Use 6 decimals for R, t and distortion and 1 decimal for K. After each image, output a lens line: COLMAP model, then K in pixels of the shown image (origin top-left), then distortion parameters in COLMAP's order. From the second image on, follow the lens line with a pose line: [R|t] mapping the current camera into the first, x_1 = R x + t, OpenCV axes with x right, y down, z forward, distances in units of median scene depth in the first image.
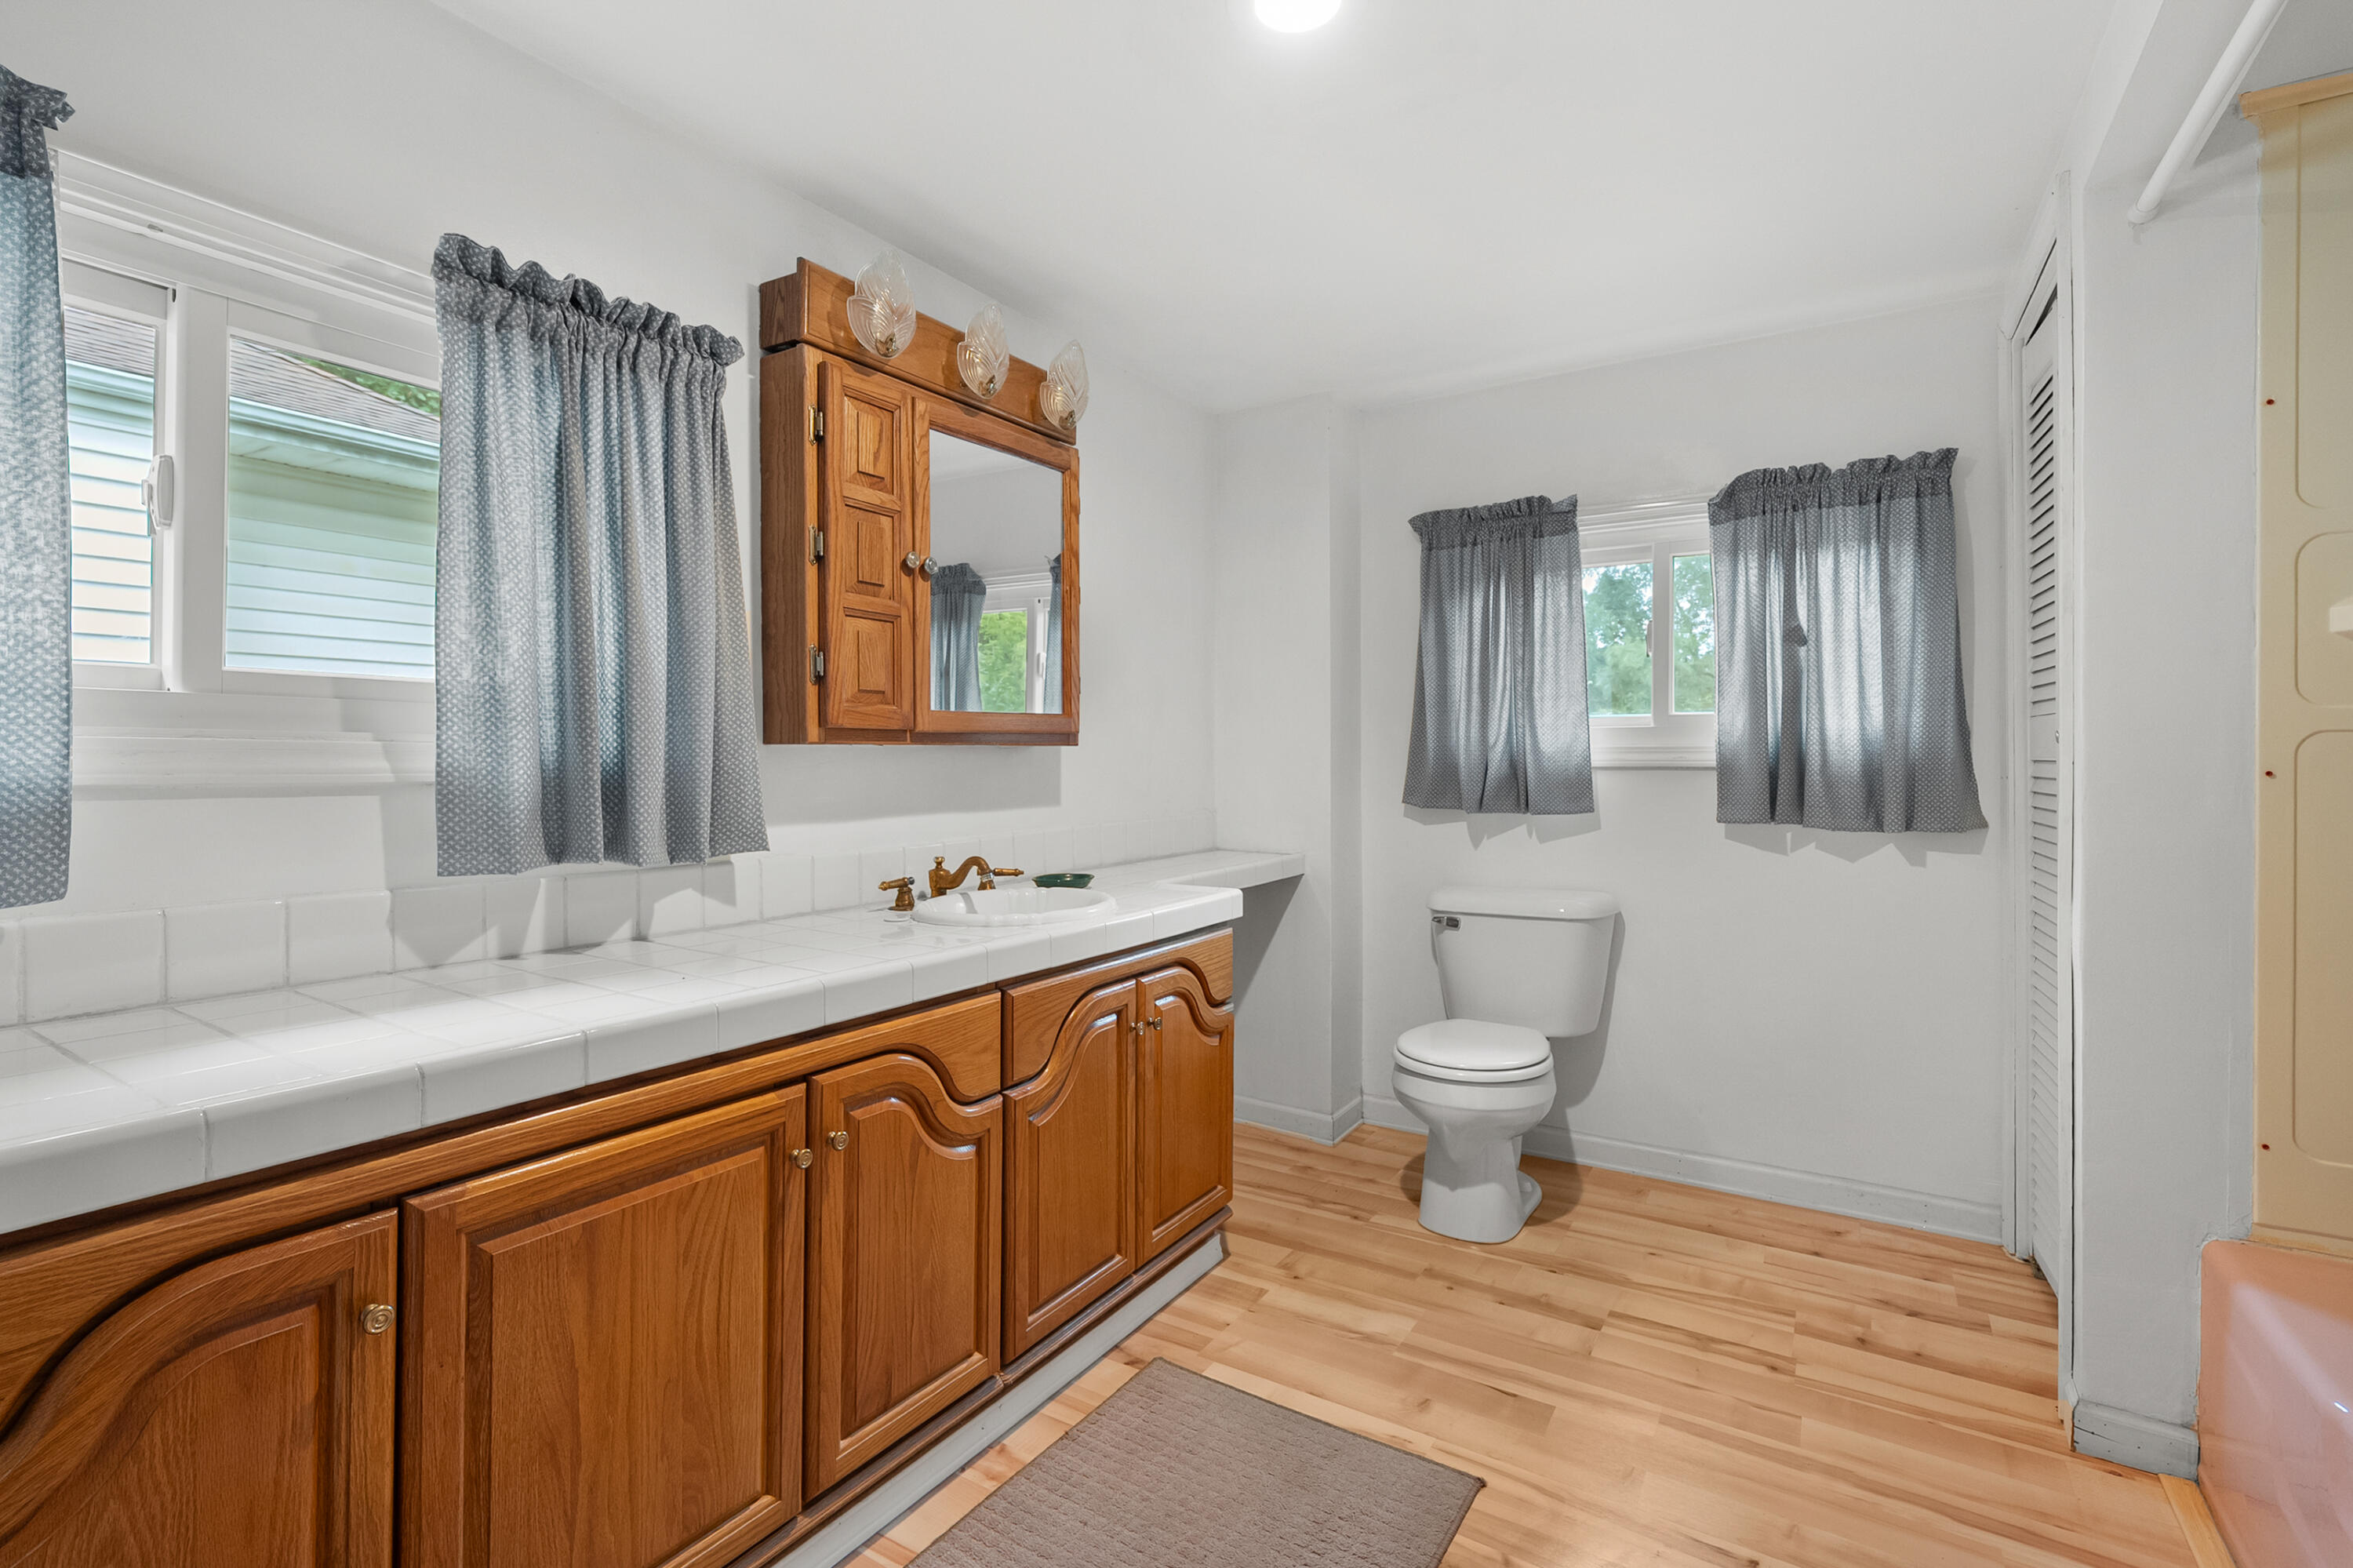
lens RADIAL K [[1069.4, 0, 1182.2], [0, 1069.4, 768.8], [0, 0, 1]] dist [-0.007895, 0.002359]
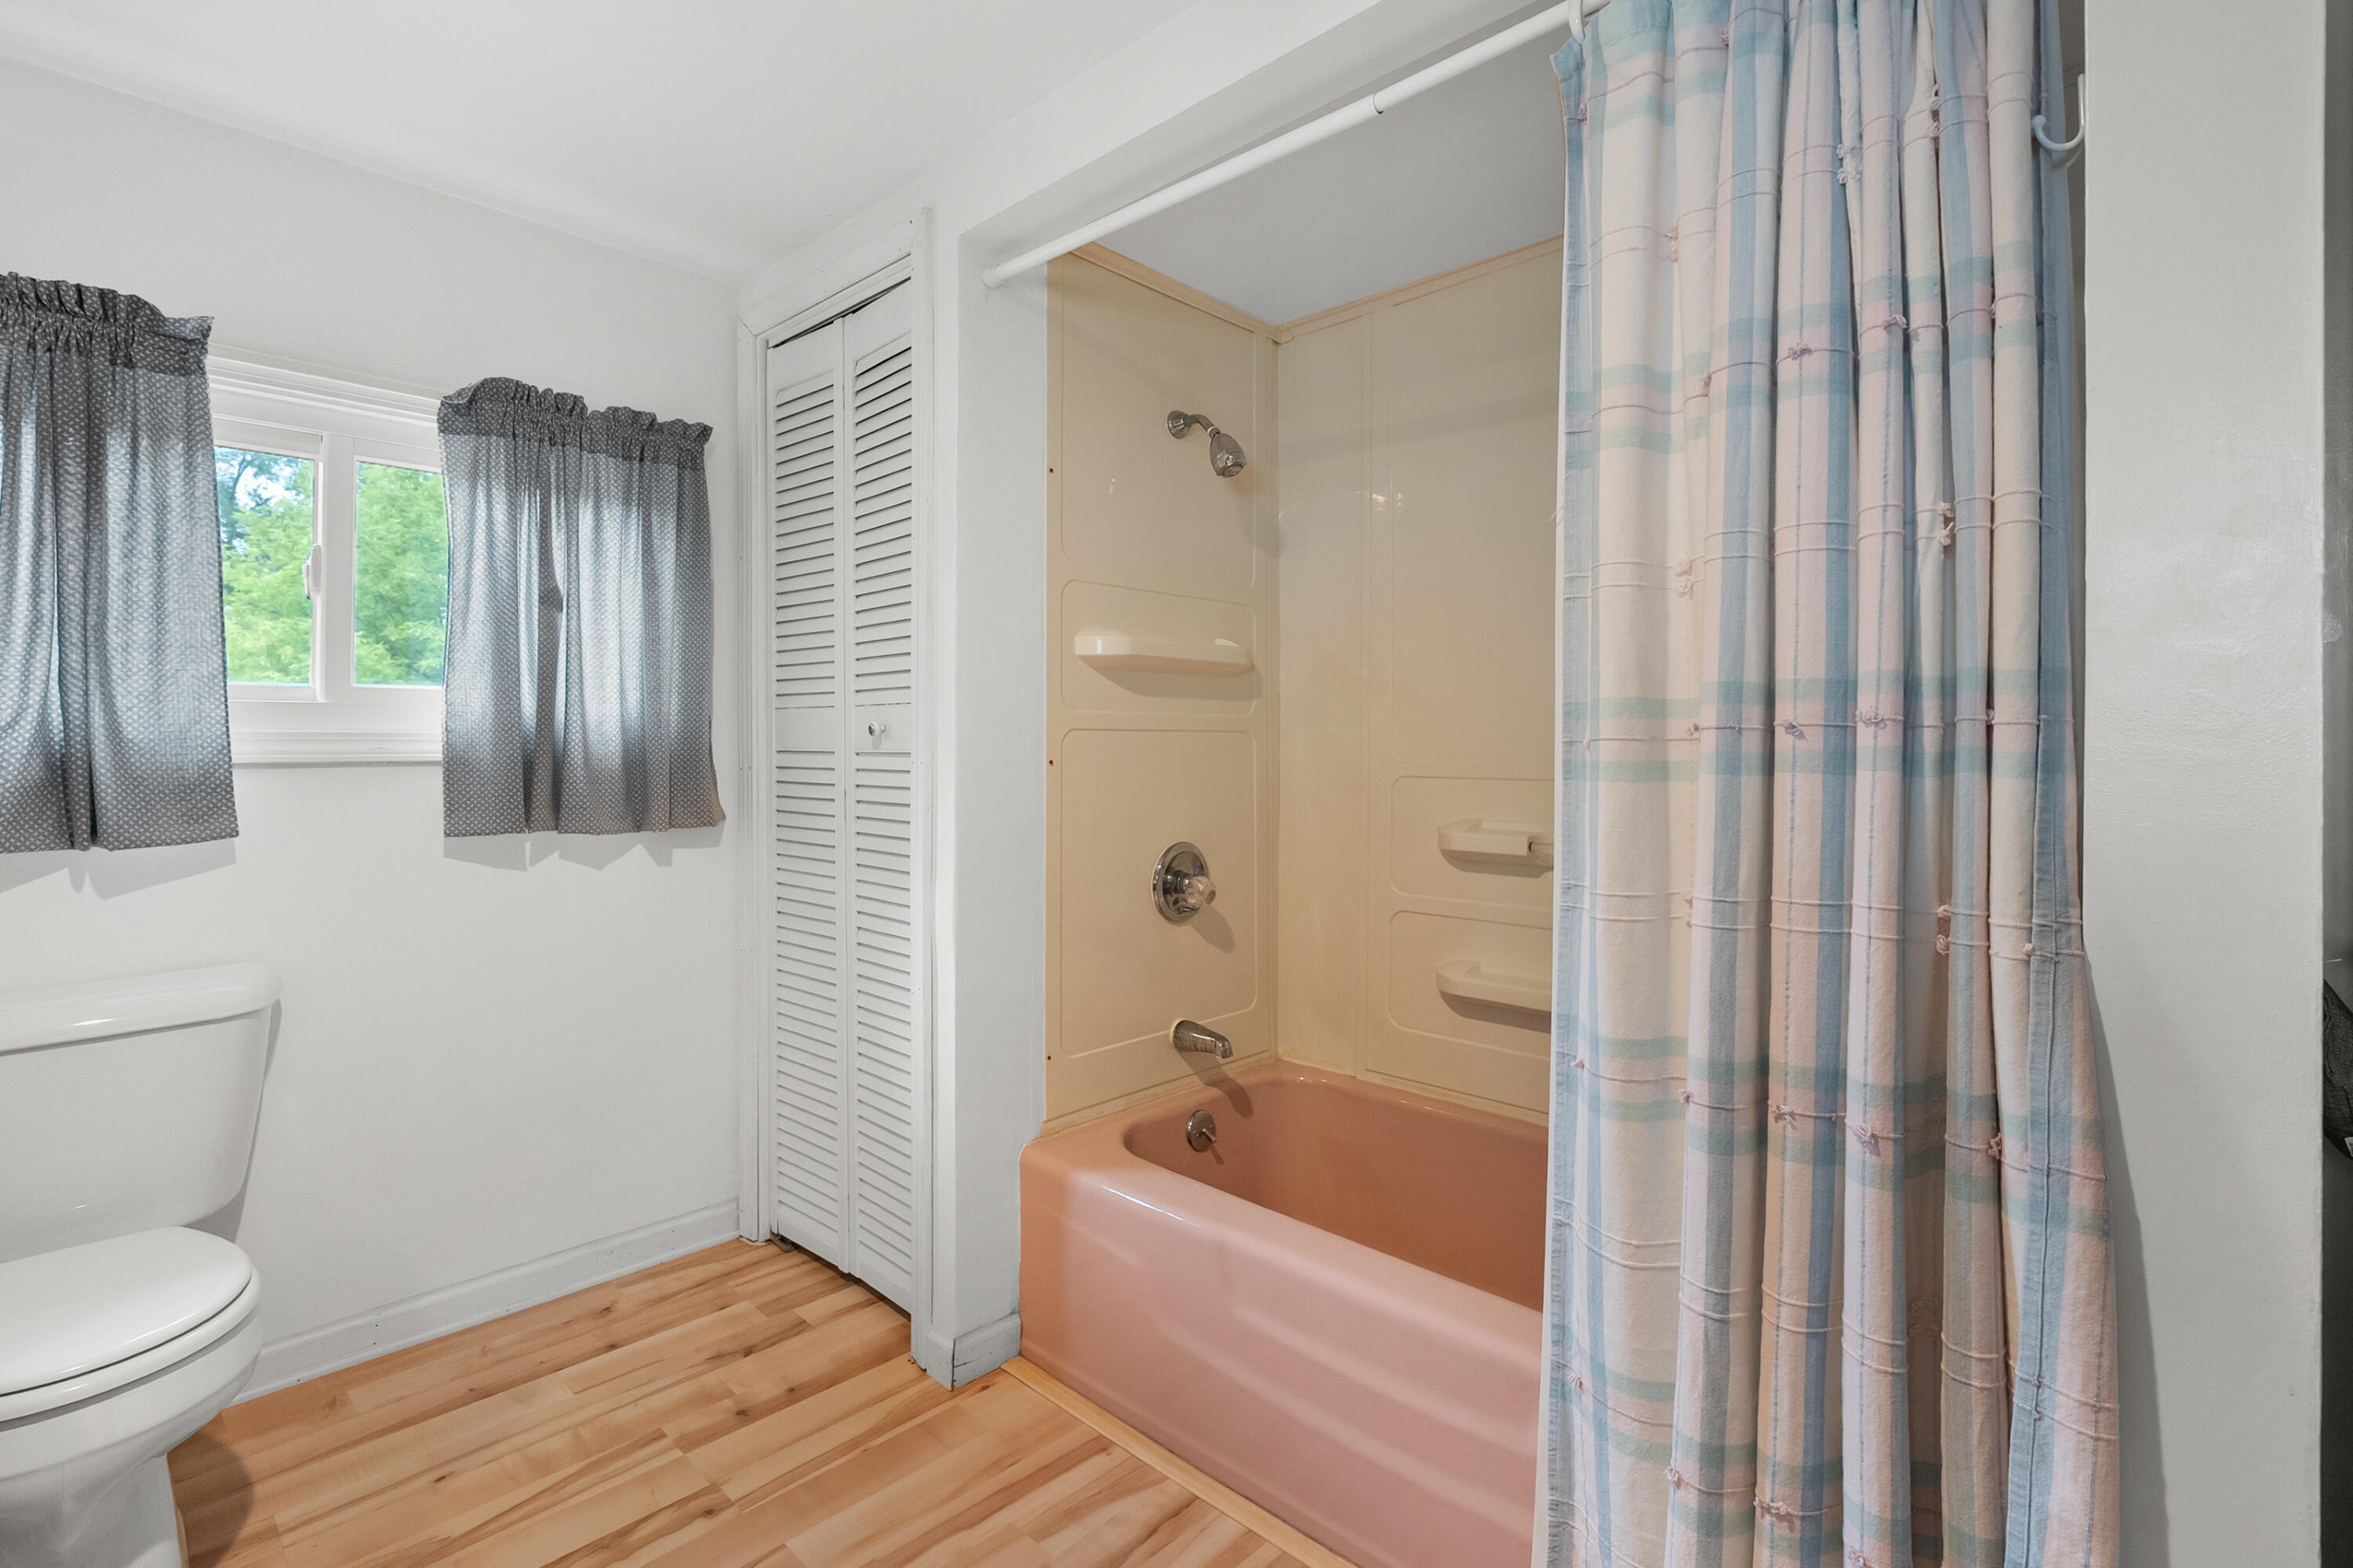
lens RADIAL K [[1069.4, 0, 1185.8], [0, 1069.4, 735.9], [0, 0, 1]] dist [-0.007895, 0.002359]
pose [[0.201791, 0.008615, 0.979391, -0.125189], [0.008603, 0.999907, -0.010568, -0.007499], [-0.979391, 0.010558, 0.201699, 0.372510]]
